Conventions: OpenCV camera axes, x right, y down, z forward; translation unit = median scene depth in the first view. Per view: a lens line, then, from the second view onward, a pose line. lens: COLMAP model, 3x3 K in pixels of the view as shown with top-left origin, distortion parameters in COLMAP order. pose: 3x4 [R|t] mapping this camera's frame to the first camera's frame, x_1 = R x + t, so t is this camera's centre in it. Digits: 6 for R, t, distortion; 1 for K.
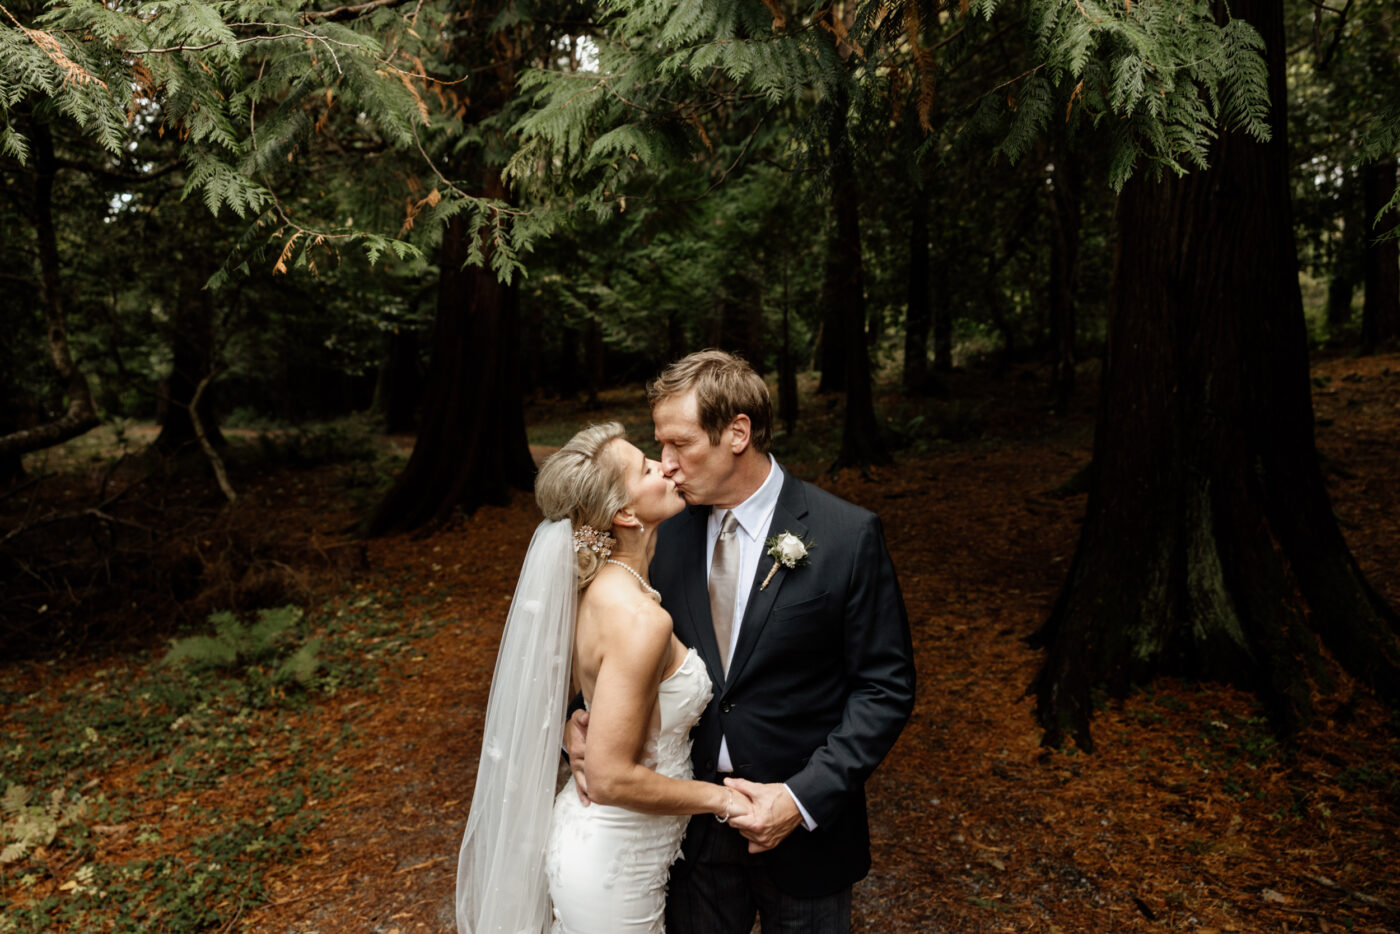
lens RADIAL K [[1113.1, 0, 700.0], [0, 1113.1, 470.6], [0, 0, 1]] dist [0.006114, -0.005414]
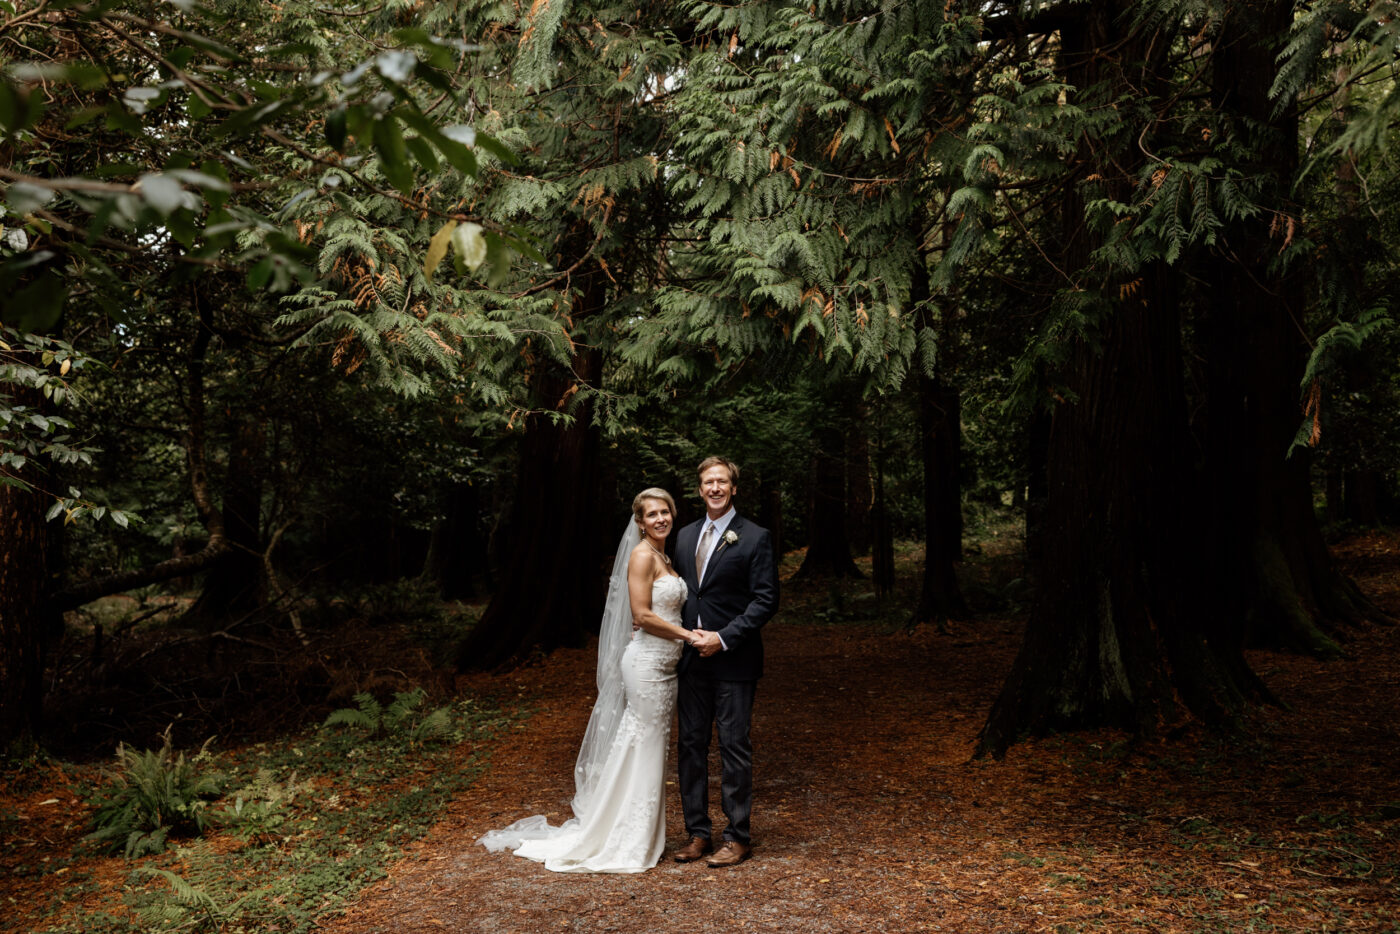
lens RADIAL K [[1498.6, 0, 698.0], [0, 1498.6, 463.4], [0, 0, 1]] dist [-0.006689, 0.000000]
pose [[0.996488, 0.008229, -0.083328, 0.108695], [-0.020508, 0.988835, -0.147599, 0.149751], [0.081183, 0.148789, 0.985531, -0.880584]]
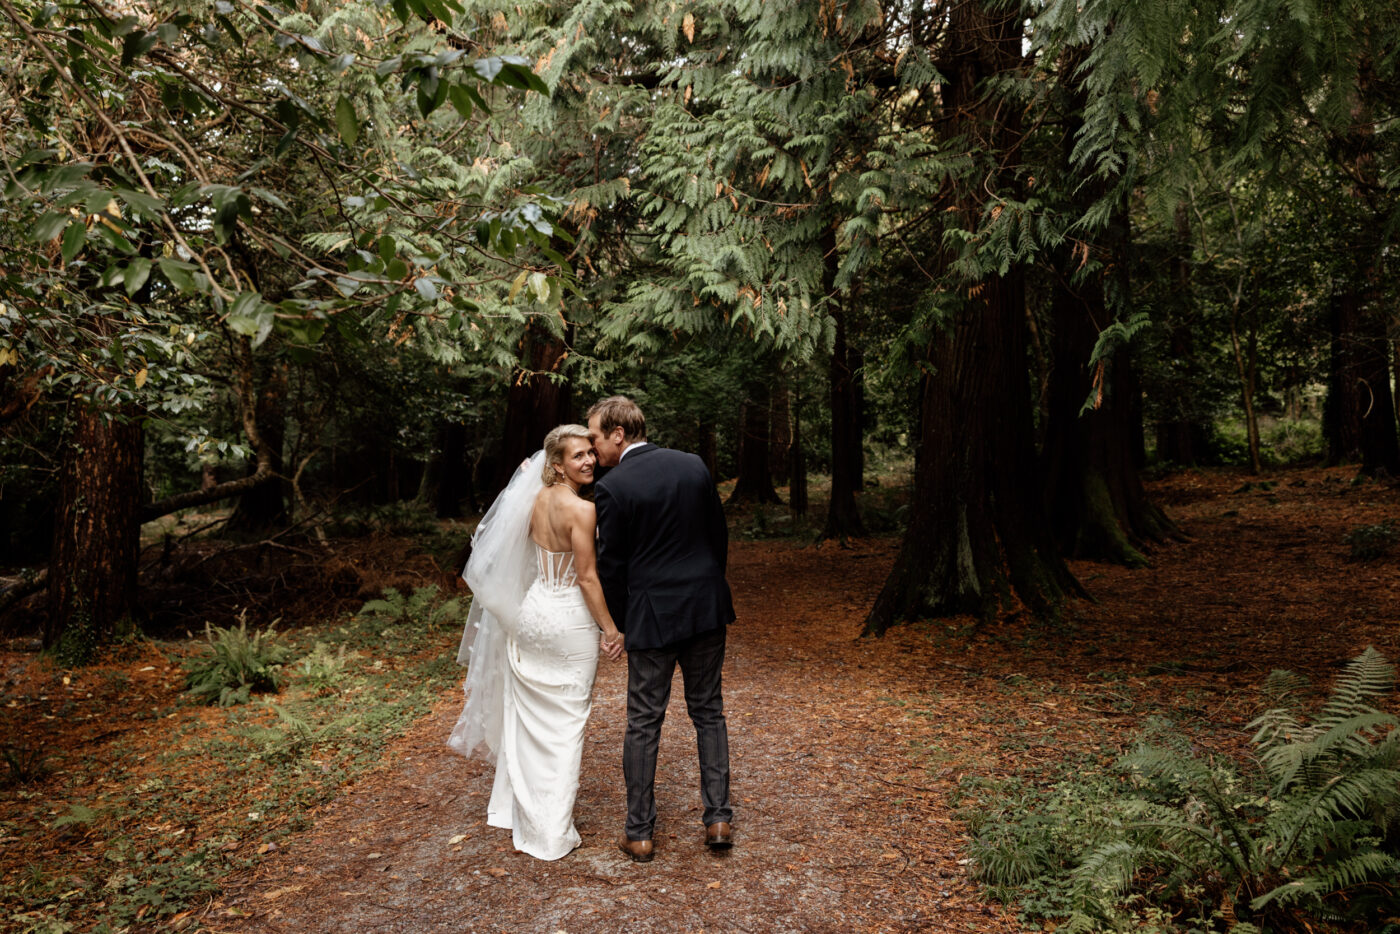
lens RADIAL K [[1279.4, 0, 703.9], [0, 1279.4, 465.5], [0, 0, 1]] dist [-0.018272, -0.003326]
pose [[0.999106, 0.022854, -0.035558, 0.106970], [-0.026426, 0.994284, -0.103447, 0.173127], [0.032991, 0.104294, 0.993999, -1.092264]]
